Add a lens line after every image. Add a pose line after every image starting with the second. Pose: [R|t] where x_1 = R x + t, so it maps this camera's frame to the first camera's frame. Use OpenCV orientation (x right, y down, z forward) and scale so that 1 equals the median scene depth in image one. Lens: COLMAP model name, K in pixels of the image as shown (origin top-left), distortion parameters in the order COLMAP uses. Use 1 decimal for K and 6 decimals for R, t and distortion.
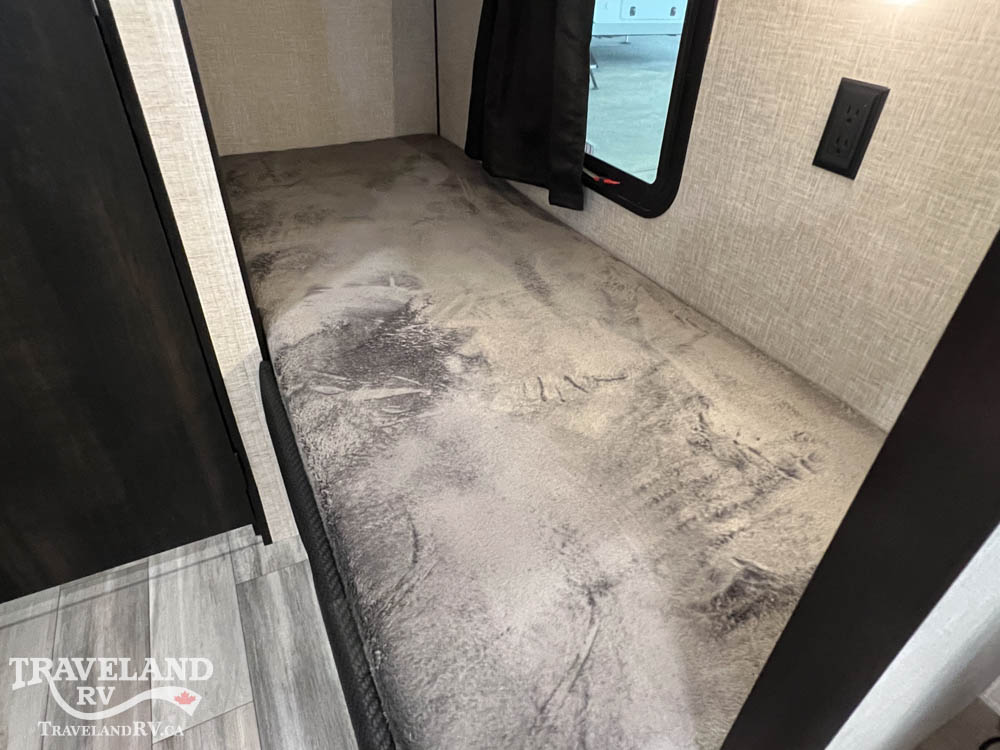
lens RADIAL K [[586.2, 0, 509.5], [0, 586.2, 371.5], [0, 0, 1]] dist [-0.001517, -0.000466]
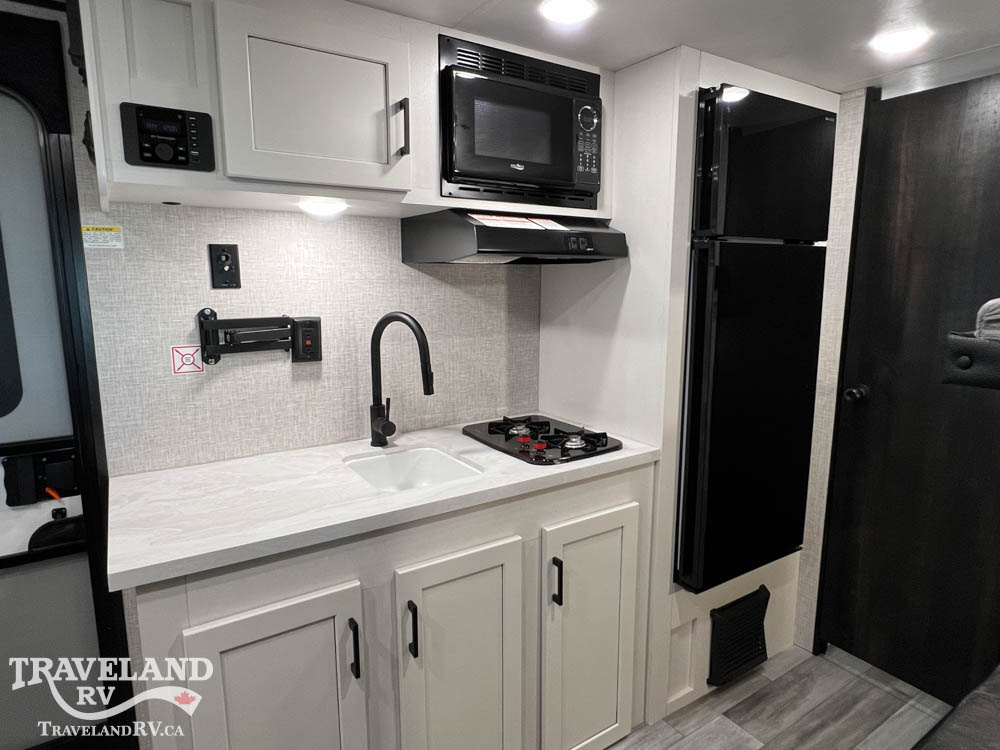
lens RADIAL K [[586.2, 0, 505.3], [0, 586.2, 371.0], [0, 0, 1]] dist [-0.001517, -0.000466]
pose [[0.107726, 0.122702, -0.986580, 0.916970], [-0.573683, 0.818143, 0.039112, 0.204386], [0.811962, 0.561771, 0.158528, -0.836789]]
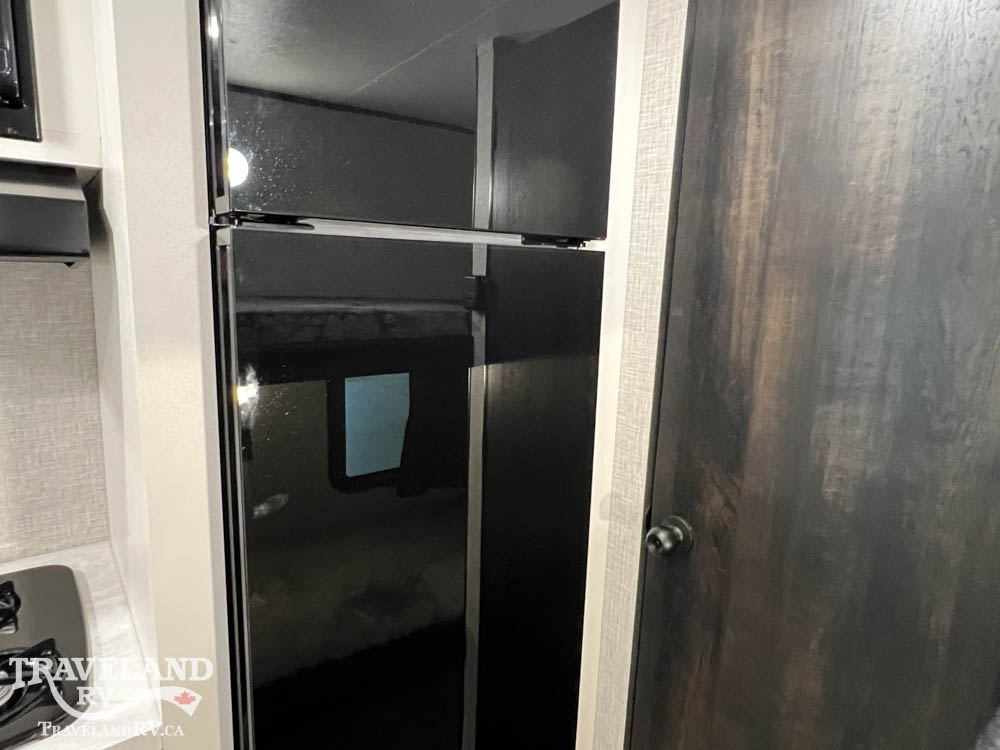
lens RADIAL K [[586.2, 0, 500.9], [0, 586.2, 367.7], [0, 0, 1]] dist [-0.001517, -0.000466]
pose [[0.181832, 0.140096, -0.973299, 0.019019], [-0.594592, 0.804014, 0.004647, -0.397791], [0.783197, 0.577871, 0.229495, -0.162484]]
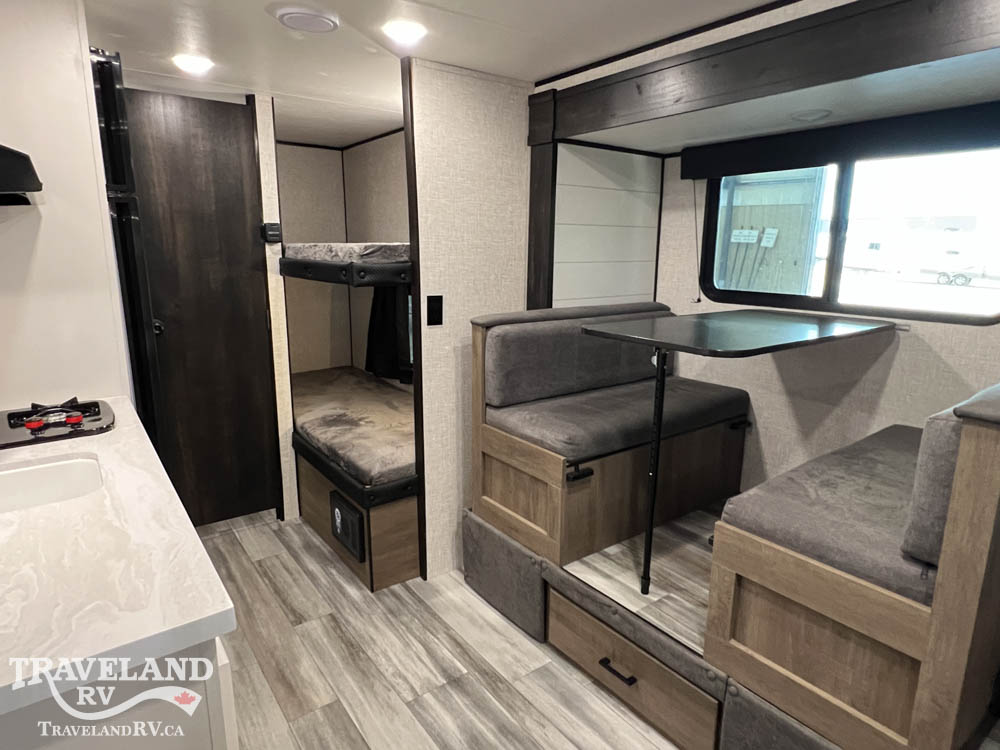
lens RADIAL K [[586.2, 0, 507.9], [0, 586.2, 372.7], [0, 0, 1]] dist [-0.001517, -0.000466]
pose [[0.984709, -0.057942, 0.164289, 0.156100], [0.118171, 0.915088, -0.385551, 0.955689], [-0.127999, 0.399069, 0.907943, -1.860999]]
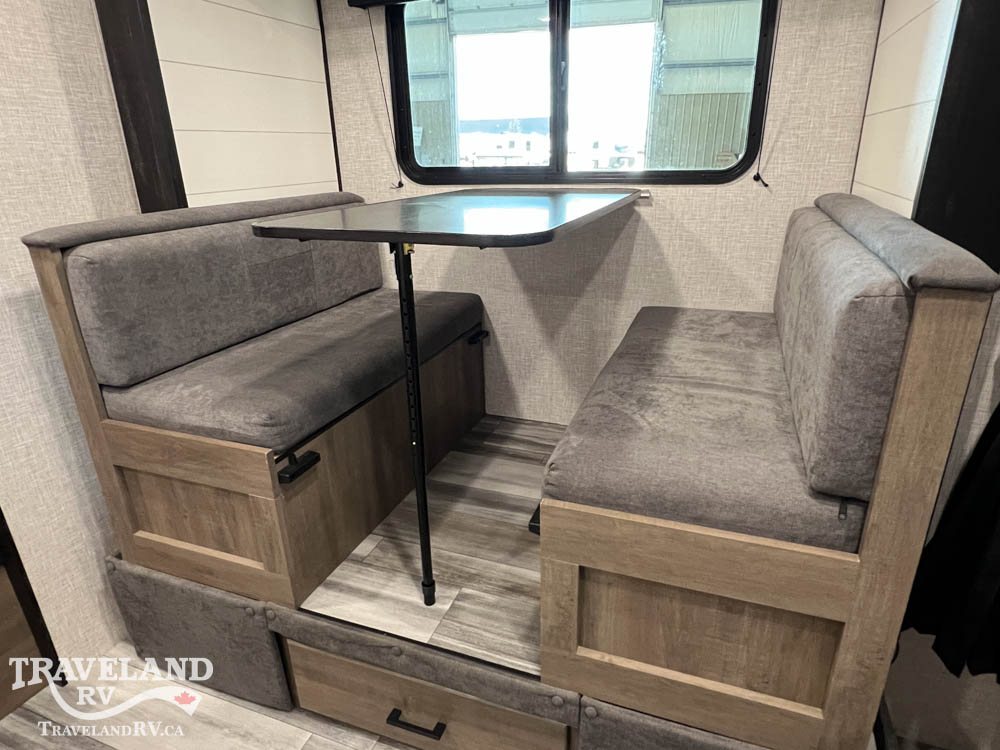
lens RADIAL K [[586.2, 0, 505.3], [0, 586.2, 373.9], [0, 0, 1]] dist [-0.001517, -0.000466]
pose [[0.740353, -0.283339, 0.609587, 0.312728], [0.427248, 0.898442, -0.101300, 0.686921], [-0.518976, 0.335443, 0.786220, -1.265397]]
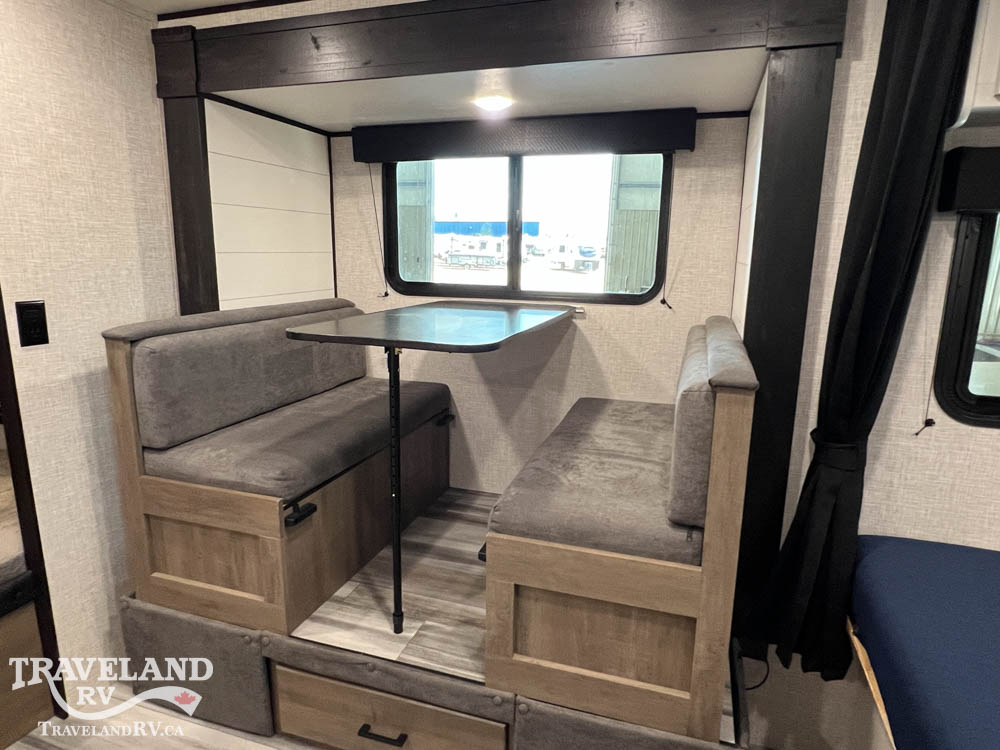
lens RADIAL K [[586.2, 0, 505.9], [0, 586.2, 371.6], [0, 0, 1]] dist [-0.001517, -0.000466]
pose [[0.708948, -0.162394, 0.686309, 0.073171], [0.415561, 0.882442, -0.220466, 0.784642], [-0.569826, 0.441502, 0.693090, -1.561714]]
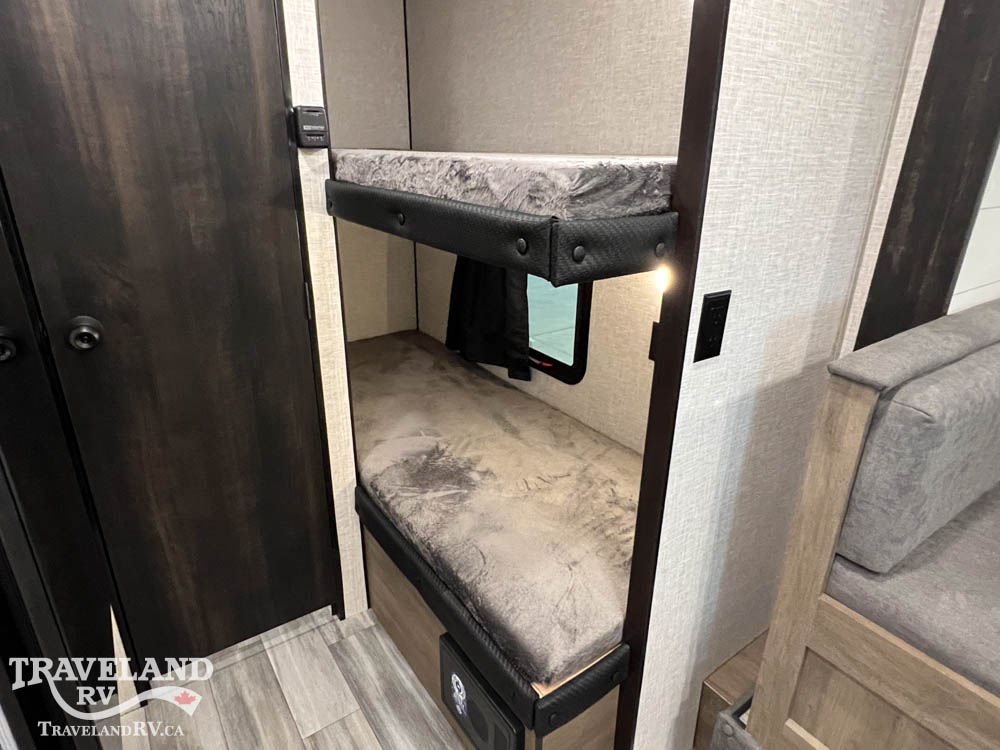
lens RADIAL K [[586.2, 0, 510.8], [0, 586.2, 375.8], [0, 0, 1]] dist [-0.001517, -0.000466]
pose [[0.988782, -0.066894, 0.133547, -0.191730], [0.096538, 0.968470, -0.229664, 0.104063], [-0.113973, 0.239980, 0.964064, -0.743943]]
